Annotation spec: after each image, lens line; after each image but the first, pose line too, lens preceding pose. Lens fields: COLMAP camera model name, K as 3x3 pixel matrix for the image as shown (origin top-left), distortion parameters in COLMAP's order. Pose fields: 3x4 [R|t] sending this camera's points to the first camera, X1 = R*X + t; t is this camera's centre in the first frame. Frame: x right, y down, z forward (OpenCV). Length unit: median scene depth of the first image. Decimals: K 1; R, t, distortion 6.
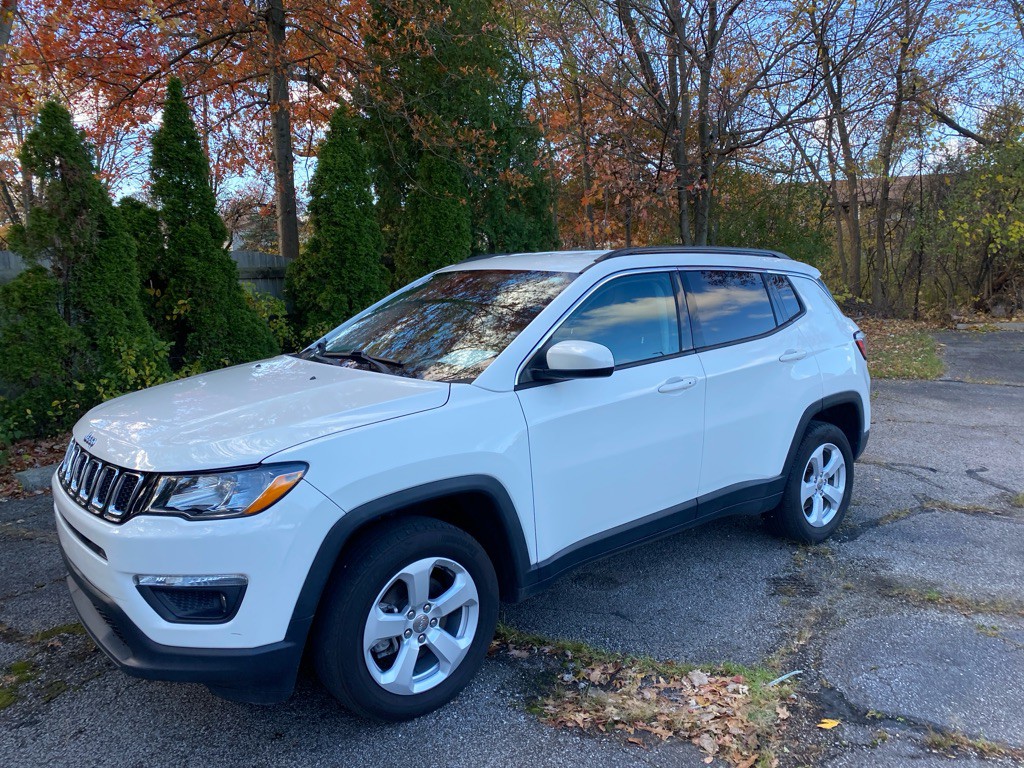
lens RADIAL K [[771.0, 0, 531.4], [0, 771.0, 389.0], [0, 0, 1]] dist [0.047065, -0.060670]
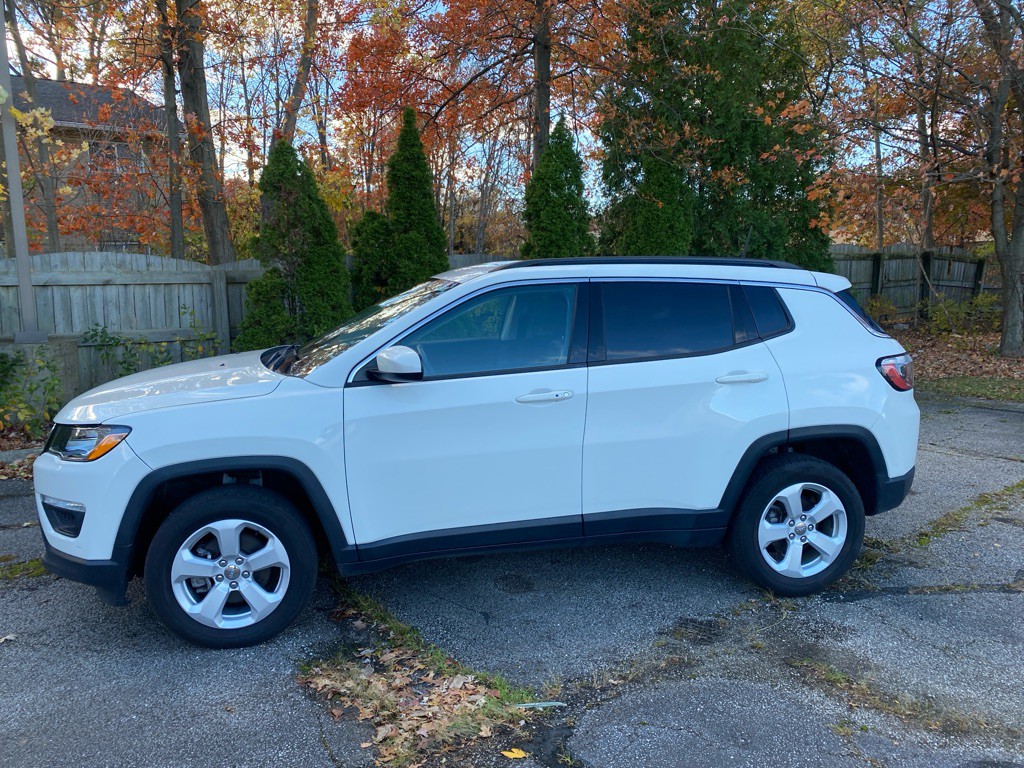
lens RADIAL K [[767.0, 0, 505.0], [0, 767.0, 380.7], [0, 0, 1]] dist [0.046811, -0.079197]
pose [[0.880559, 0.075887, -0.467821, 0.575661], [-0.079229, 0.996777, 0.012562, -0.032304], [0.467266, 0.026004, 0.883734, 0.098021]]
